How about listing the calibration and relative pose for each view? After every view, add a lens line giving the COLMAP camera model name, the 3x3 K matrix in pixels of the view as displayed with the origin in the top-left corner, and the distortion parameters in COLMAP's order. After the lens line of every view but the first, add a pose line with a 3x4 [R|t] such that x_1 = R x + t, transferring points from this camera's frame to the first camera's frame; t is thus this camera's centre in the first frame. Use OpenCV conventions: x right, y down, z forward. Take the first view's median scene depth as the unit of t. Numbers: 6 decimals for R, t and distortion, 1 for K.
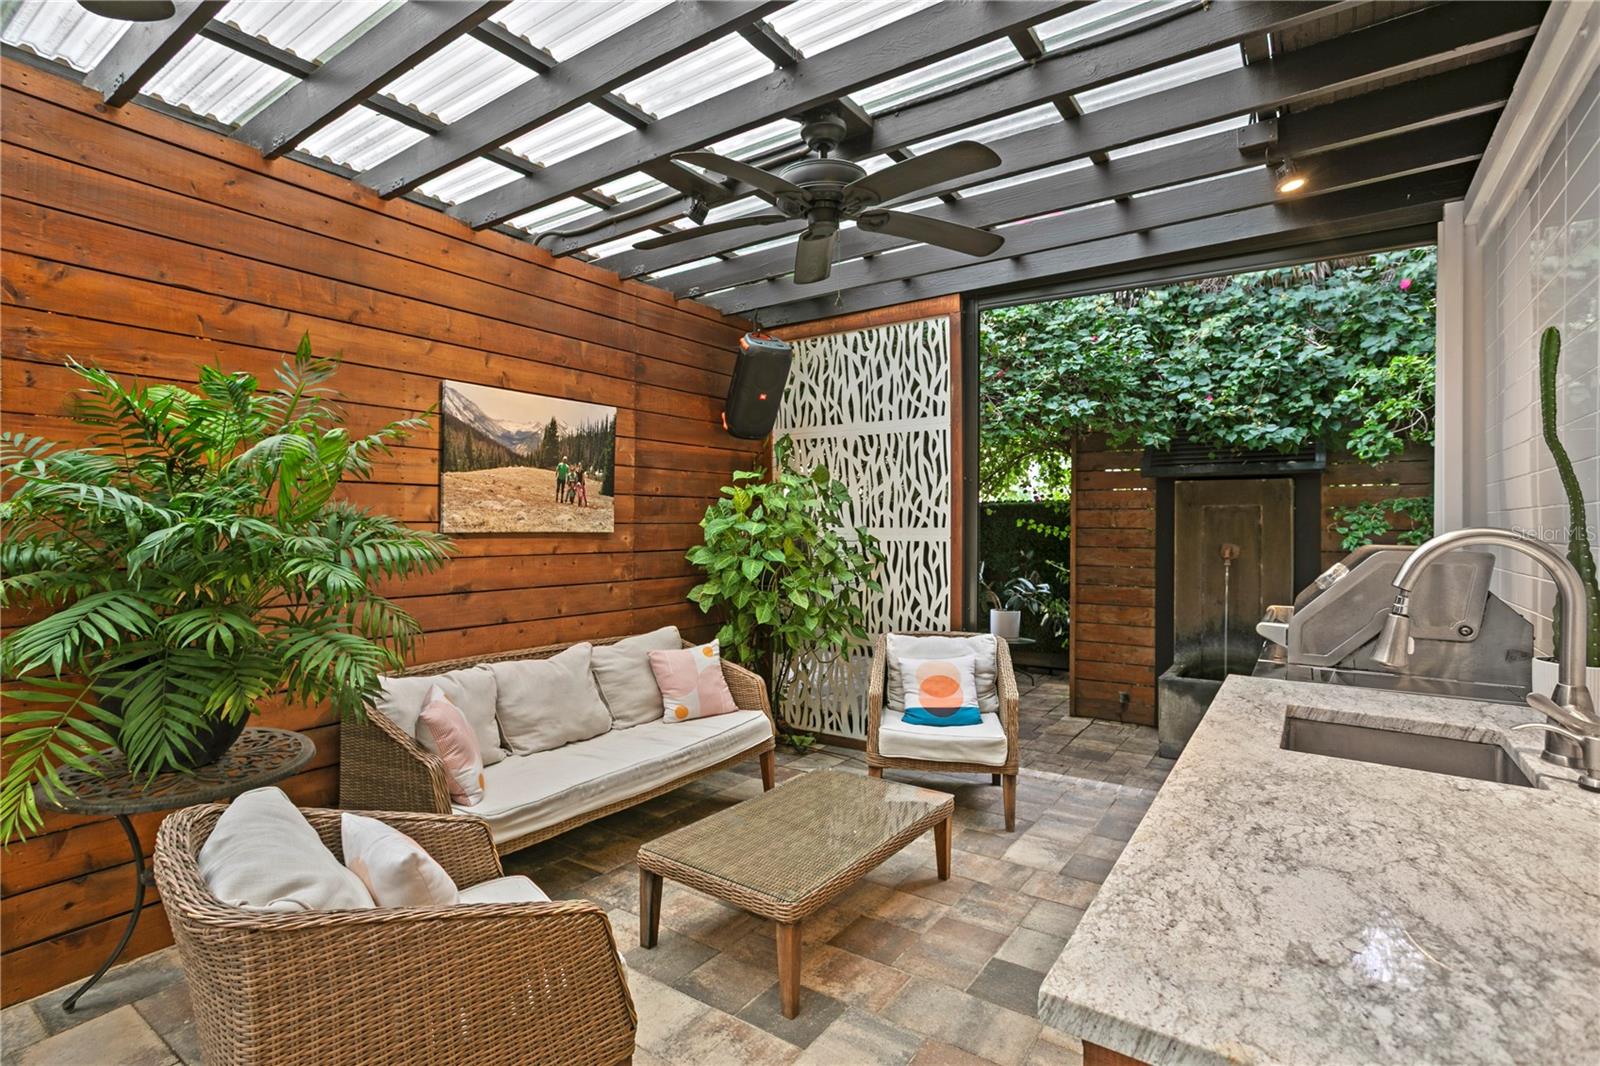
lens RADIAL K [[768.1, 0, 800.1], [0, 768.1, 528.1], [0, 0, 1]] dist [0.012429, -0.003533]
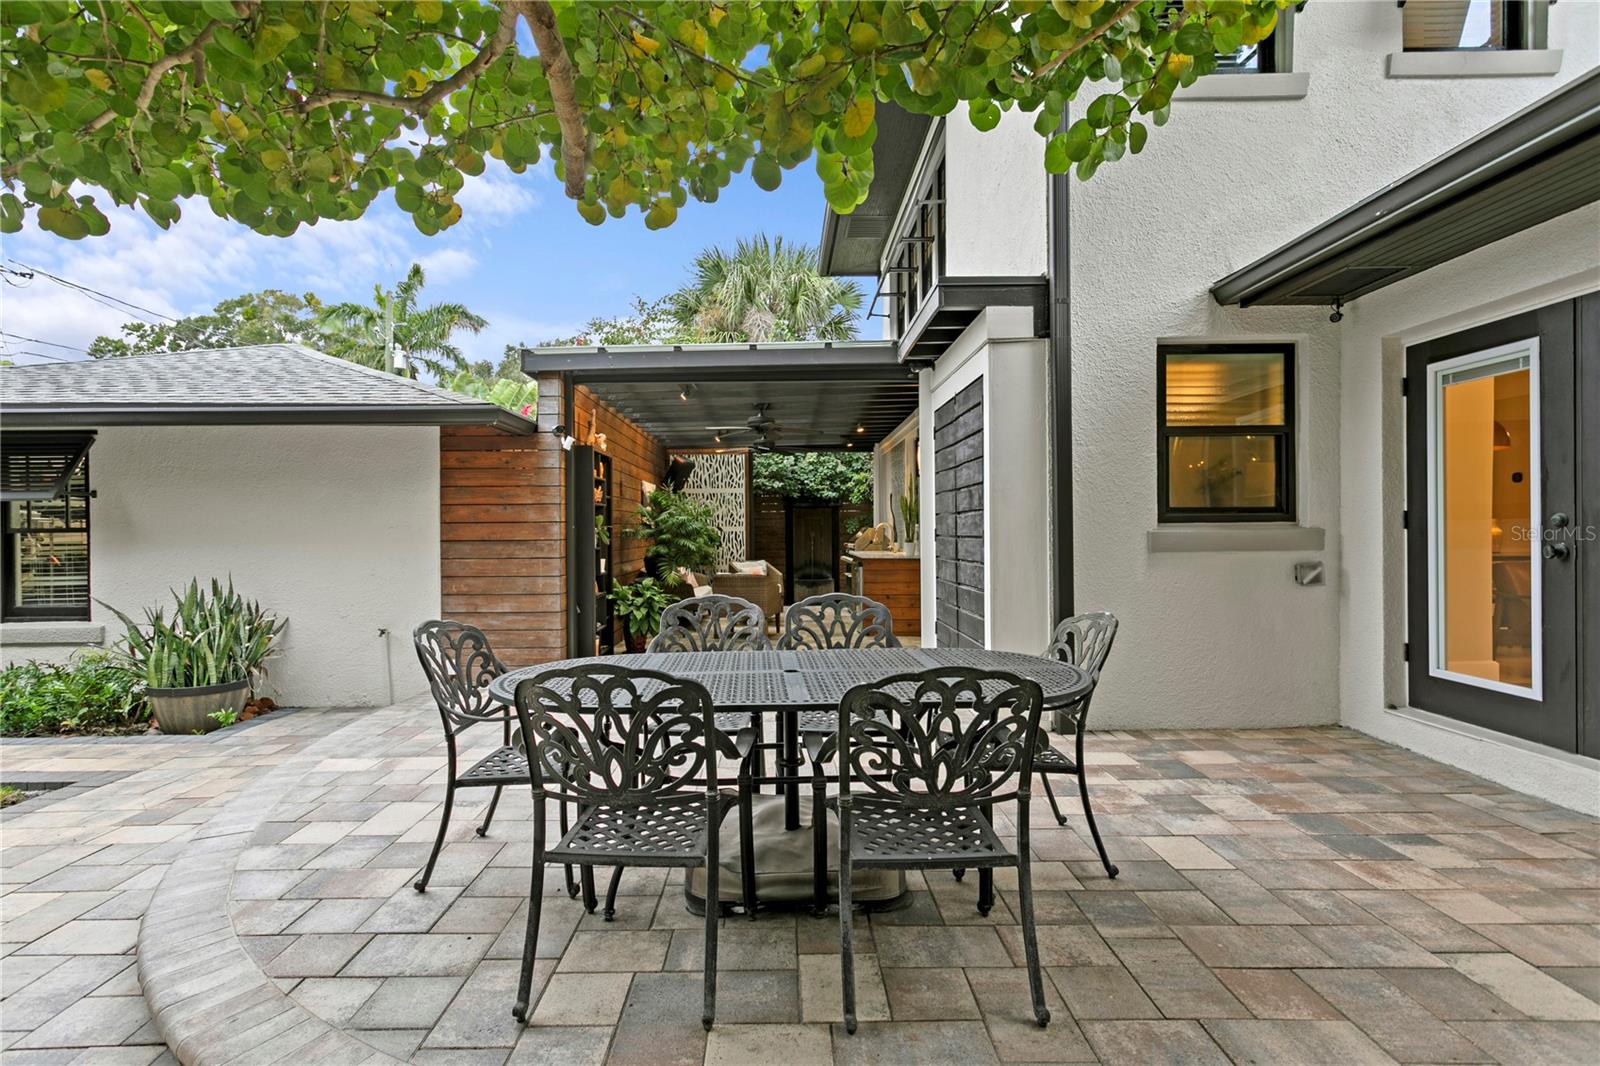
lens RADIAL K [[768.1, 0, 790.7], [0, 768.1, 527.1], [0, 0, 1]] dist [0.012429, -0.003533]
pose [[0.829540, -0.007891, 0.558391, -1.236432], [0.008543, 0.999962, 0.001440, -0.000016], [-0.558382, 0.003576, 0.829576, -1.457879]]
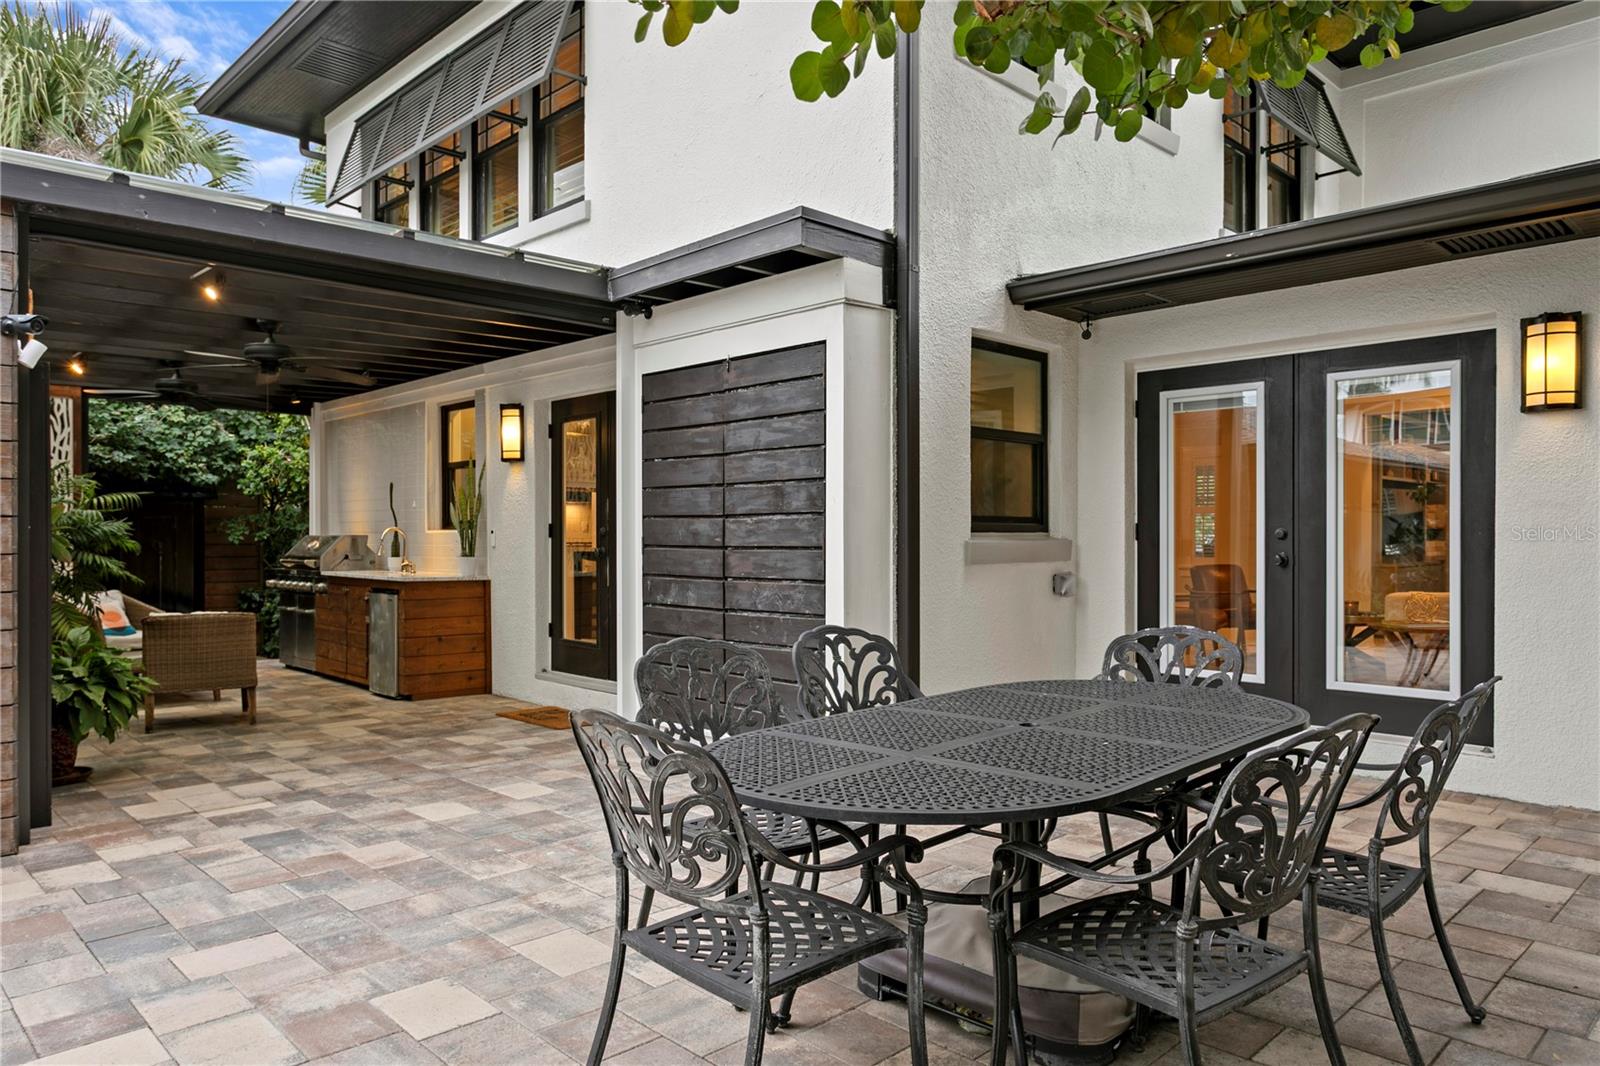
lens RADIAL K [[1041.5, 0, 796.0], [0, 1041.5, 537.5], [0, 0, 1]] dist [0.005797, 0.000239]
pose [[0.204237, -0.004080, 0.978913, -1.558704], [-0.002415, 0.999986, 0.004671, 0.001312], [-0.978918, -0.003319, 0.204225, -0.887768]]
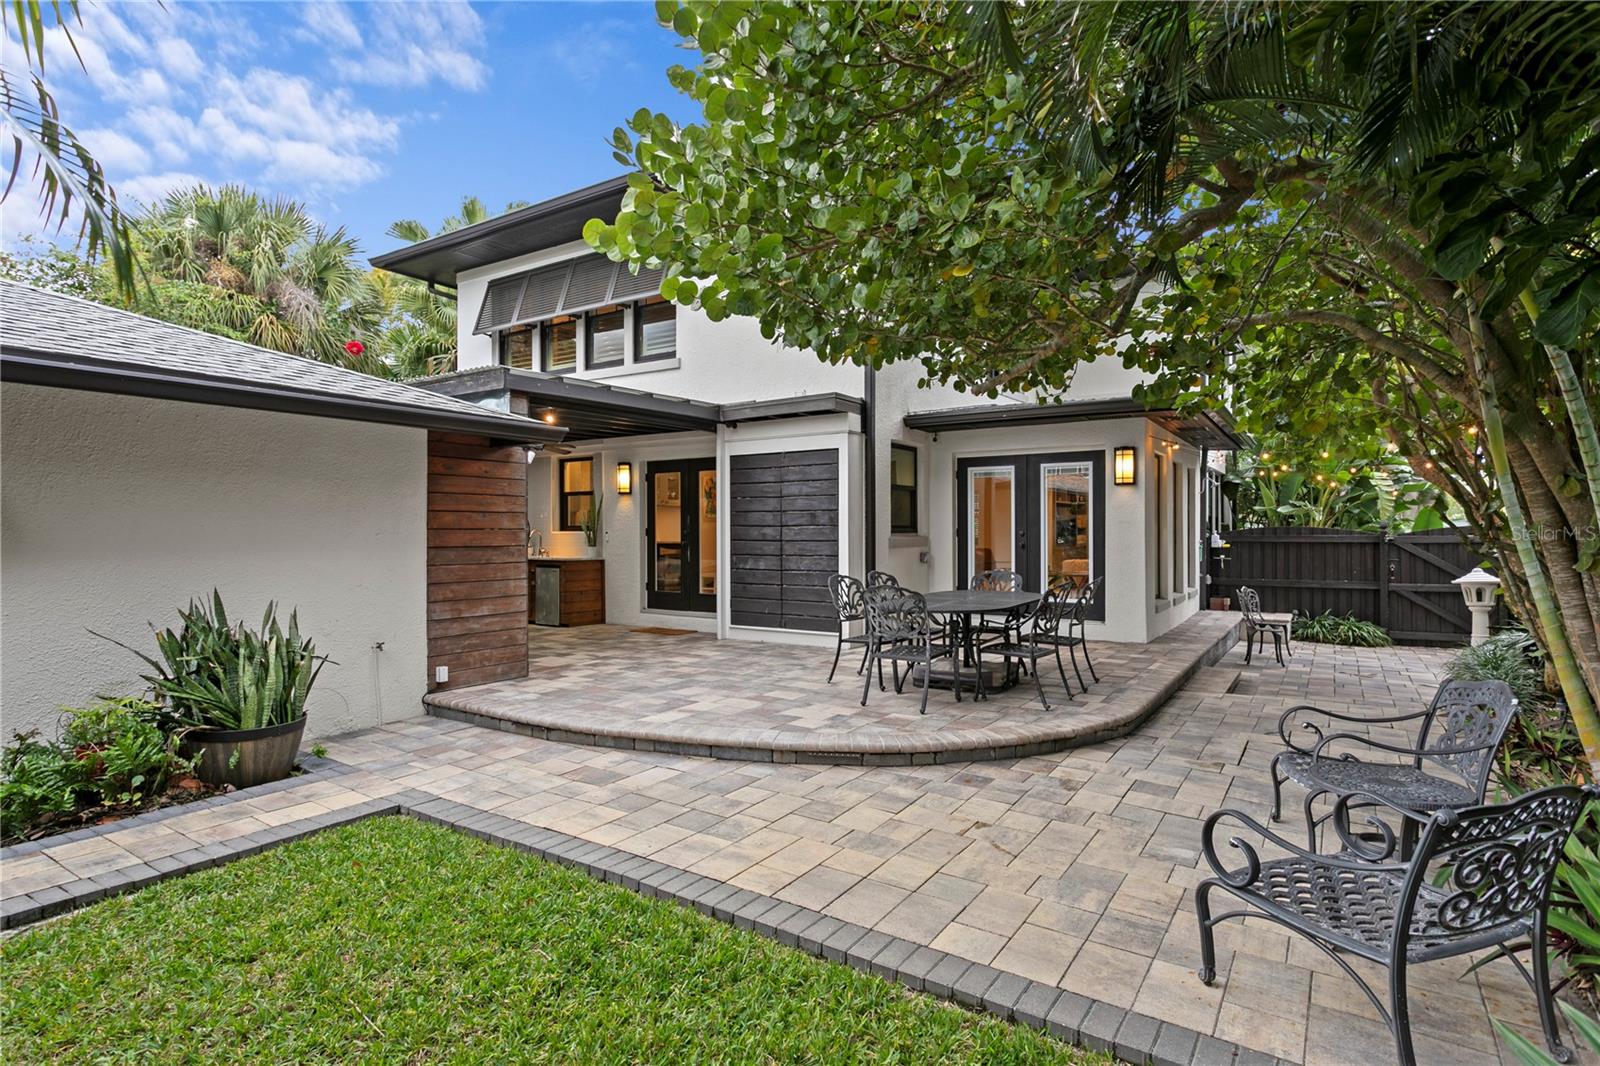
lens RADIAL K [[818.8, 0, 794.0], [0, 818.8, 529.7], [0, 0, 1]] dist [-0.001892, 0.005943]
pose [[-0.008303, -0.001407, 0.999965, -2.499193], [-0.001126, 0.999998, 0.001398, -0.013021], [-0.999965, -0.001114, -0.008305, -0.539647]]
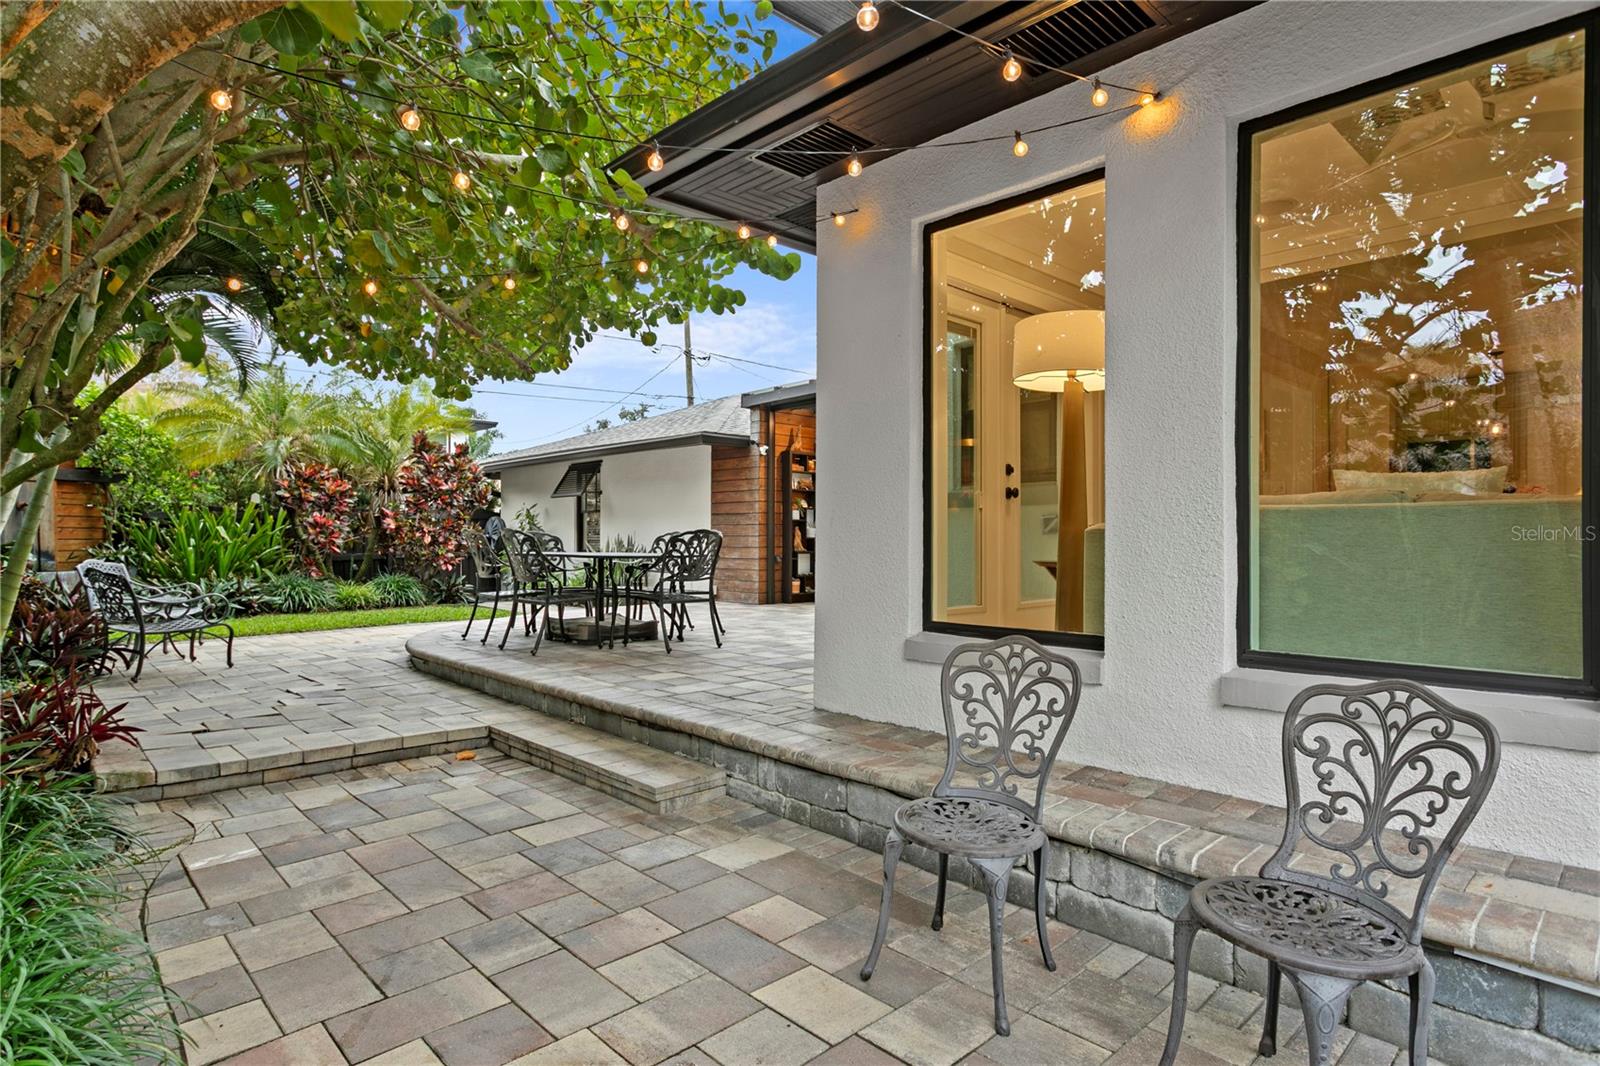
lens RADIAL K [[825.4, 0, 804.3], [0, 825.4, 533.1], [0, 0, 1]] dist [0.000846, 0.001019]
pose [[0.979178, -0.006400, -0.202904, -0.155605], [0.006988, 0.999973, 0.002183, 0.078289], [0.202885, -0.003555, 0.979196, -2.362646]]
